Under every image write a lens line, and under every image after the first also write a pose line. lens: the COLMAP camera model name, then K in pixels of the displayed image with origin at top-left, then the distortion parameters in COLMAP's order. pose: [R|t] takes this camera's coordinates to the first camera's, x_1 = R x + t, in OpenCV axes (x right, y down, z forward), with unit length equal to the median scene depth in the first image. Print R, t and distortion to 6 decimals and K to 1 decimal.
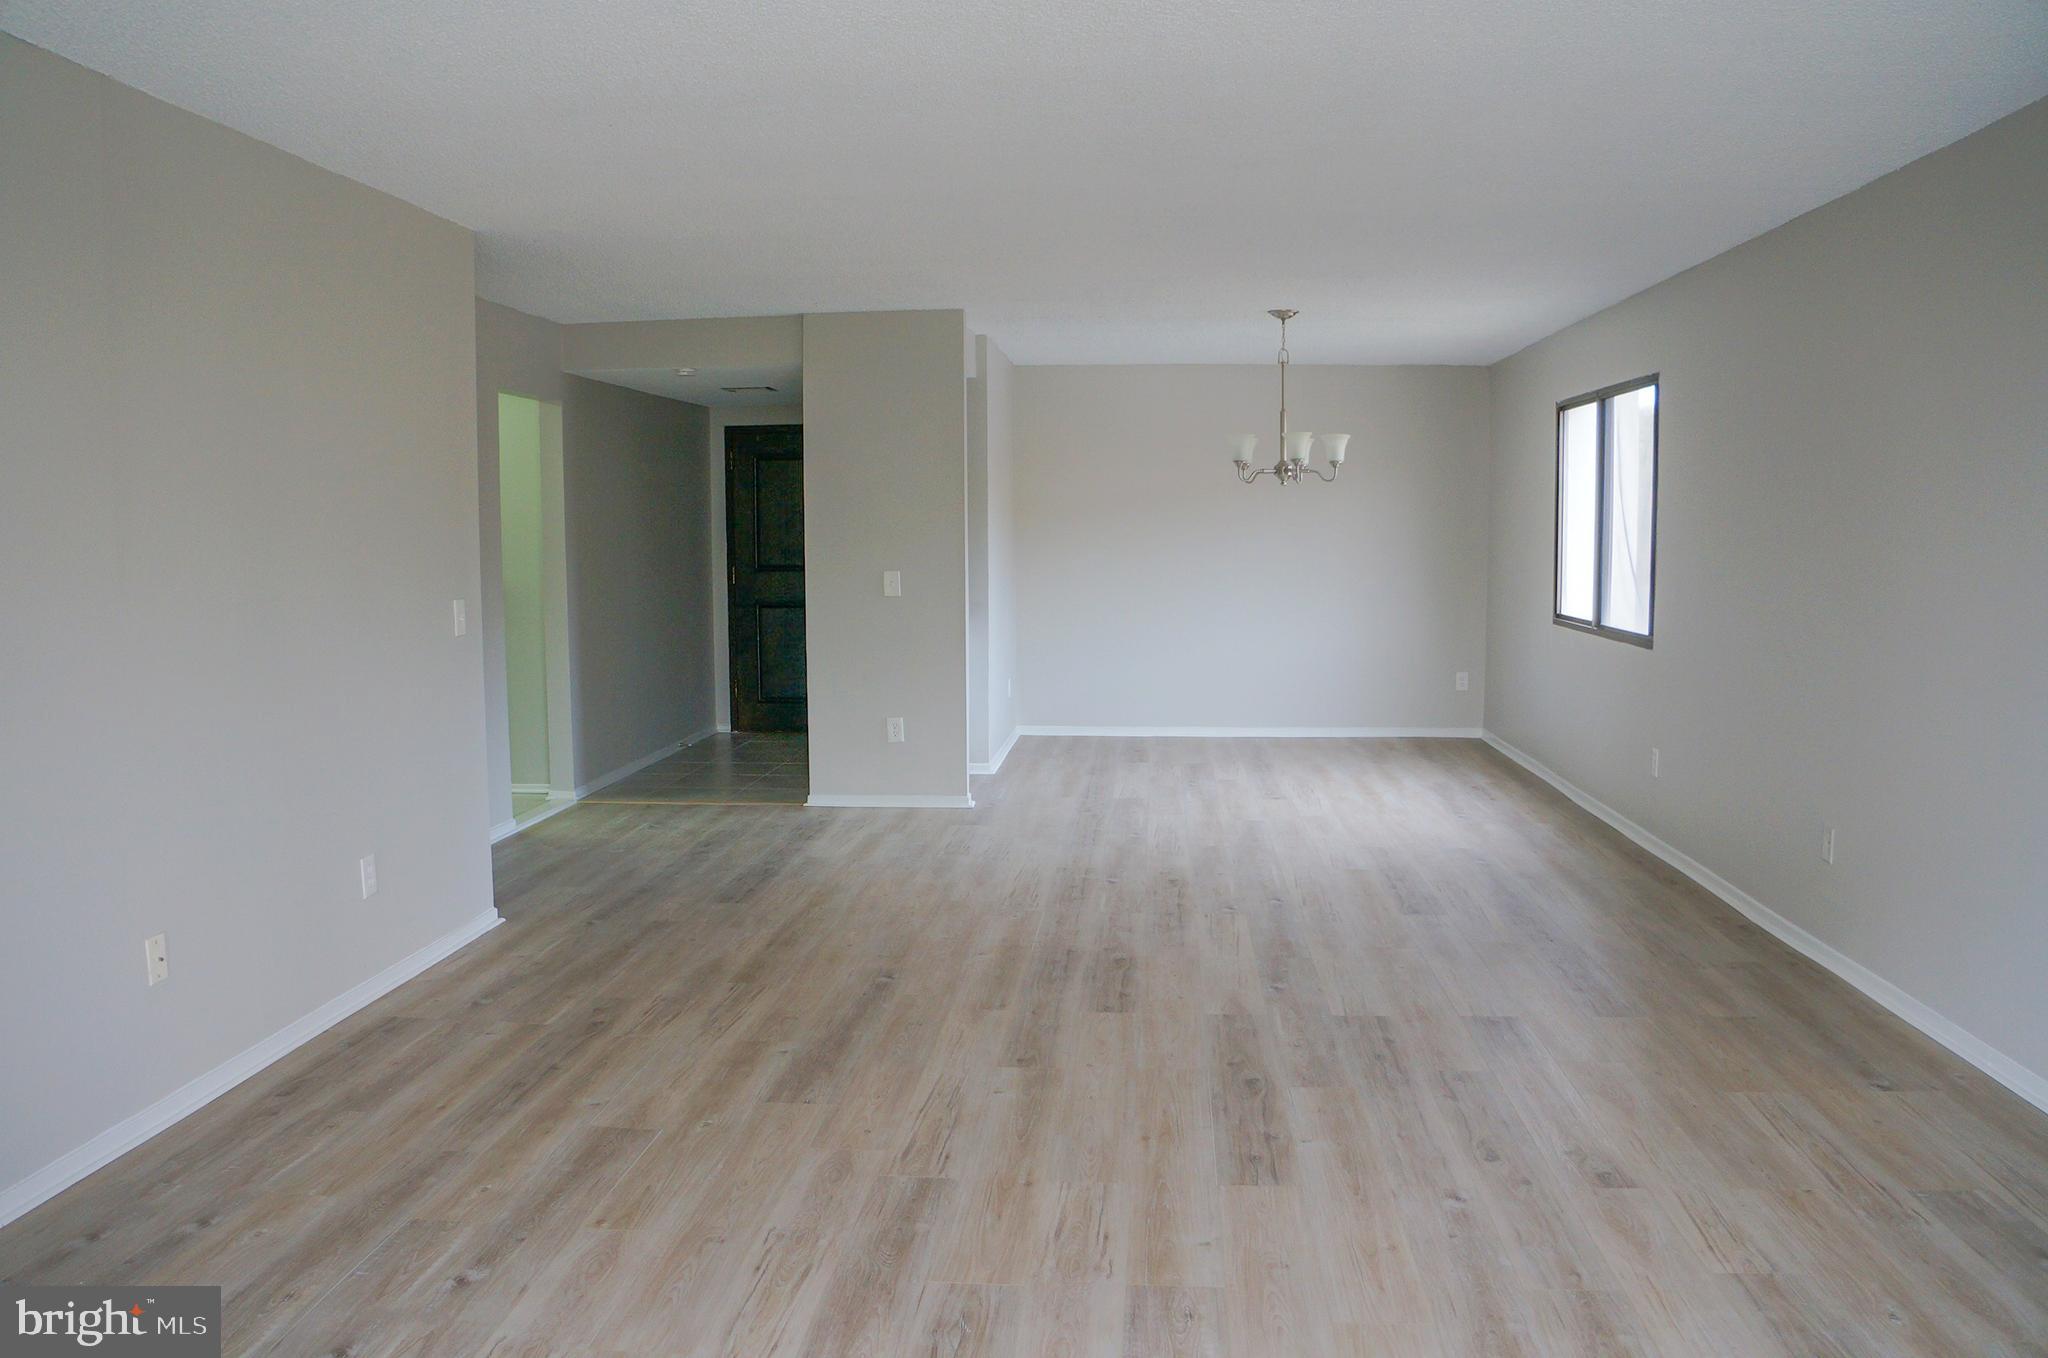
lens RADIAL K [[1612.5, 0, 1024.0], [0, 1612.5, 679.0], [0, 0, 1]] dist [-0.184543, 0.126163]
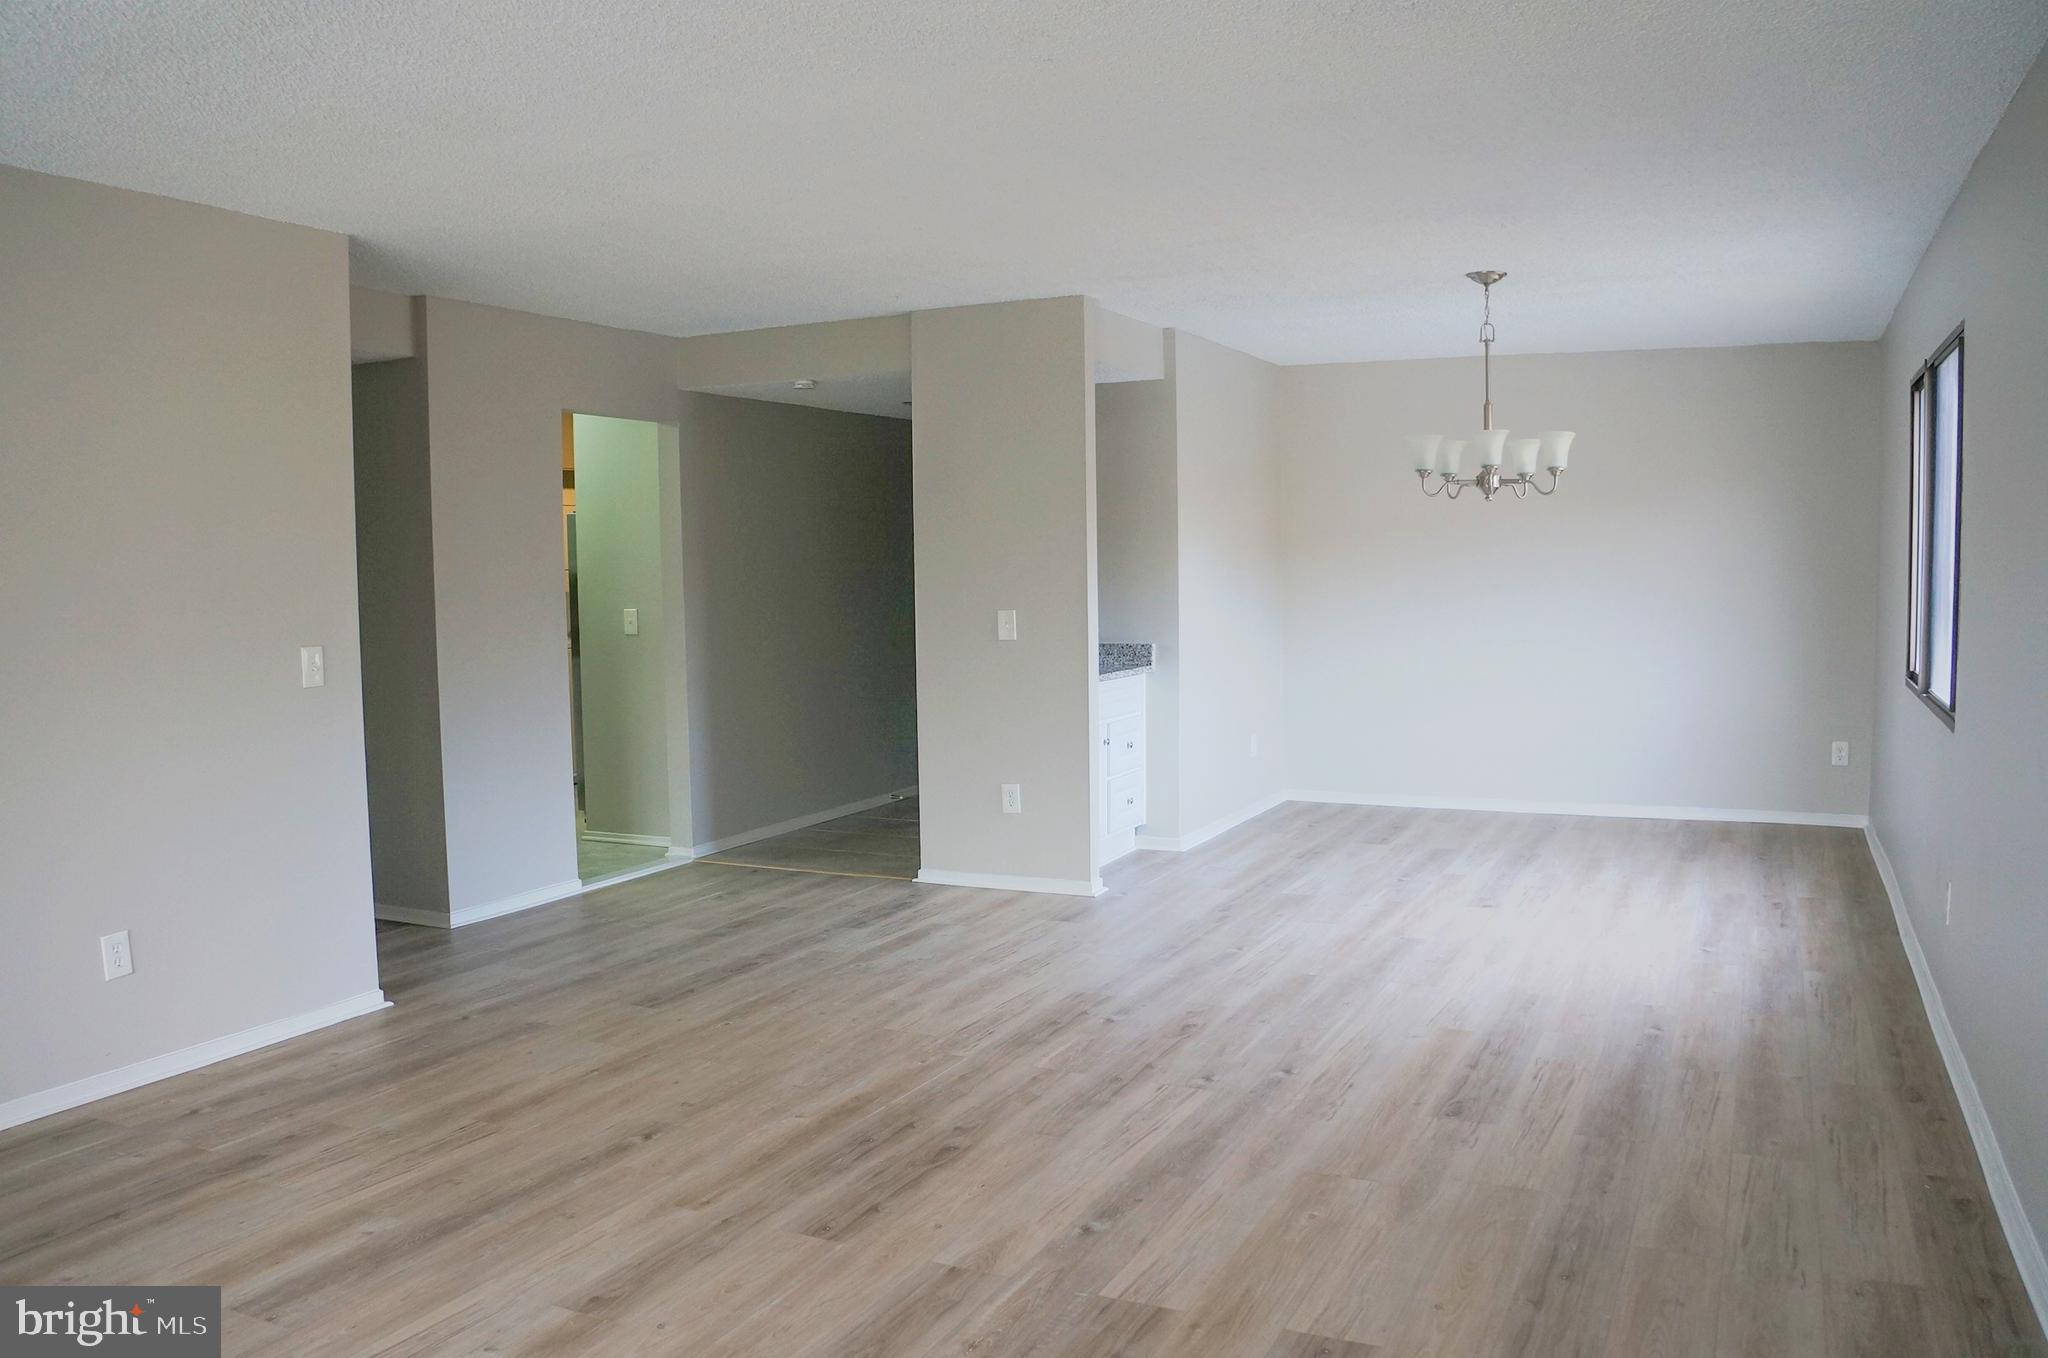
lens RADIAL K [[1612.5, 0, 1024.0], [0, 1612.5, 679.0], [0, 0, 1]] dist [-0.184543, 0.126163]
pose [[0.934491, 0.018728, -0.355495, 0.228444], [-0.024446, 0.999634, -0.011599, -0.021513], [0.355148, 0.019529, 0.934606, 0.215795]]
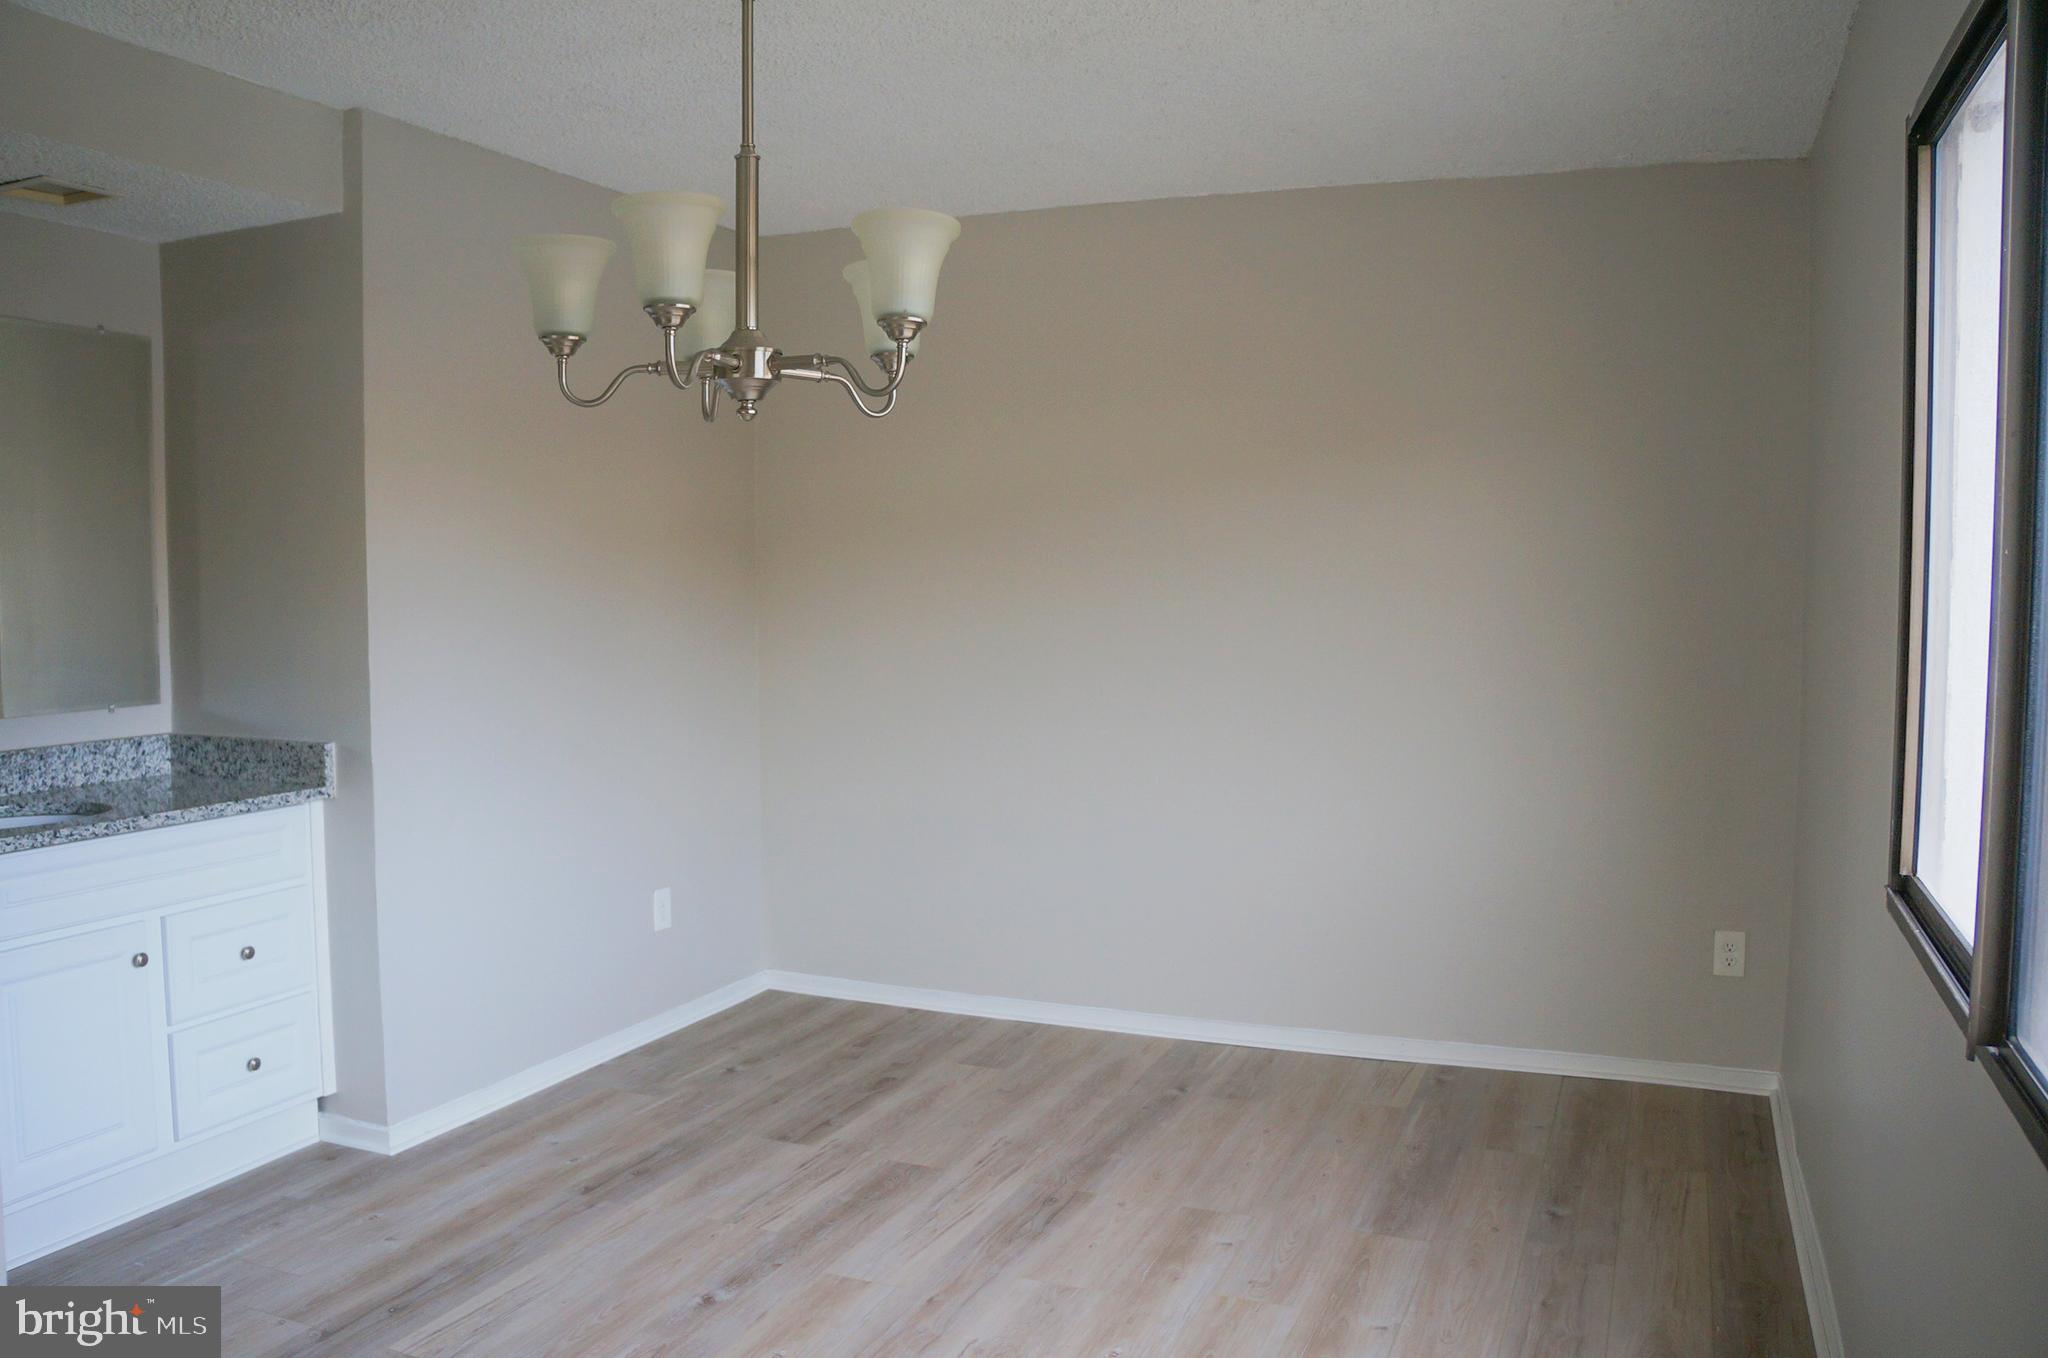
lens RADIAL K [[1572.9, 0, 1024.0], [0, 1572.9, 679.0], [0, 0, 1]] dist [-0.134769, 0.001950]
pose [[0.950450, 0.025997, -0.309790, 0.296908], [-0.033003, 0.999304, -0.017395, -0.073588], [0.309122, 0.026757, 0.950646, 0.768514]]
